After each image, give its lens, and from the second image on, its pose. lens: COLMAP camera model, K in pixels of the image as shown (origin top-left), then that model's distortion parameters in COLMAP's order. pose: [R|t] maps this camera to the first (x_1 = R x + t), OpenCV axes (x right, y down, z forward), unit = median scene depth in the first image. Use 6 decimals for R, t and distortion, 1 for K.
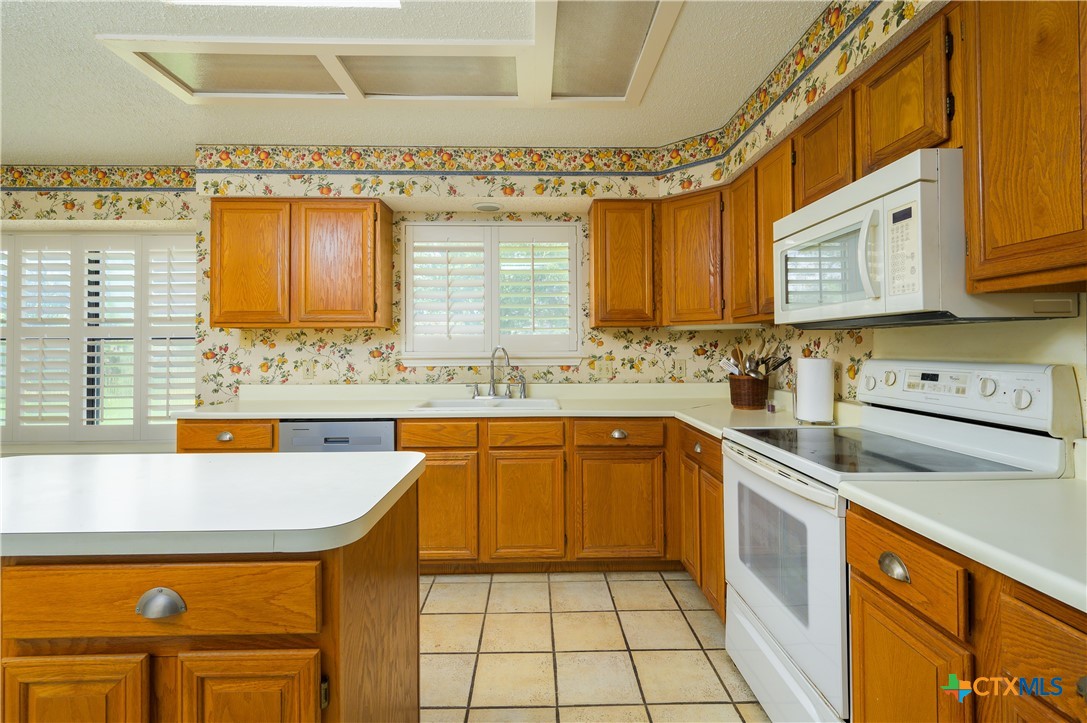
lens RADIAL K [[500.0, 0, 544.1], [0, 500.0, 353.7], [0, 0, 1]] dist [0.002210, 0.001356]
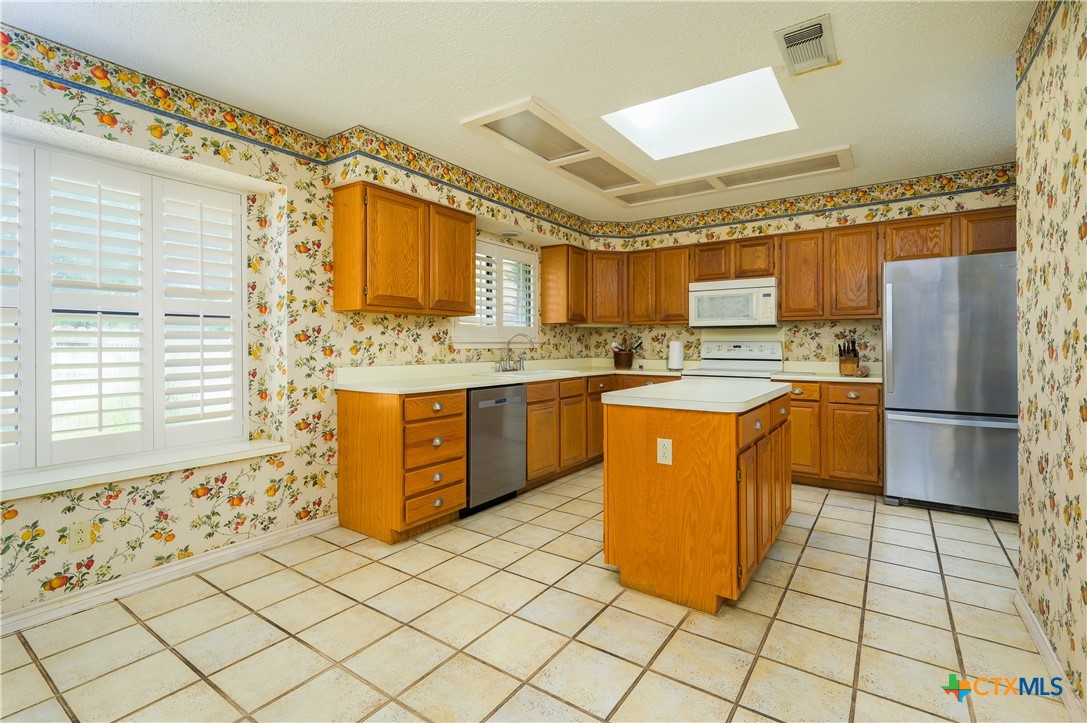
lens RADIAL K [[500.0, 0, 535.6], [0, 500.0, 353.7], [0, 0, 1]] dist [0.002210, 0.001356]
pose [[0.603241, -0.011054, 0.797483, -1.144039], [-0.011033, 0.999693, 0.022202, 0.007995], [-0.797483, -0.022192, 0.602933, 0.099206]]
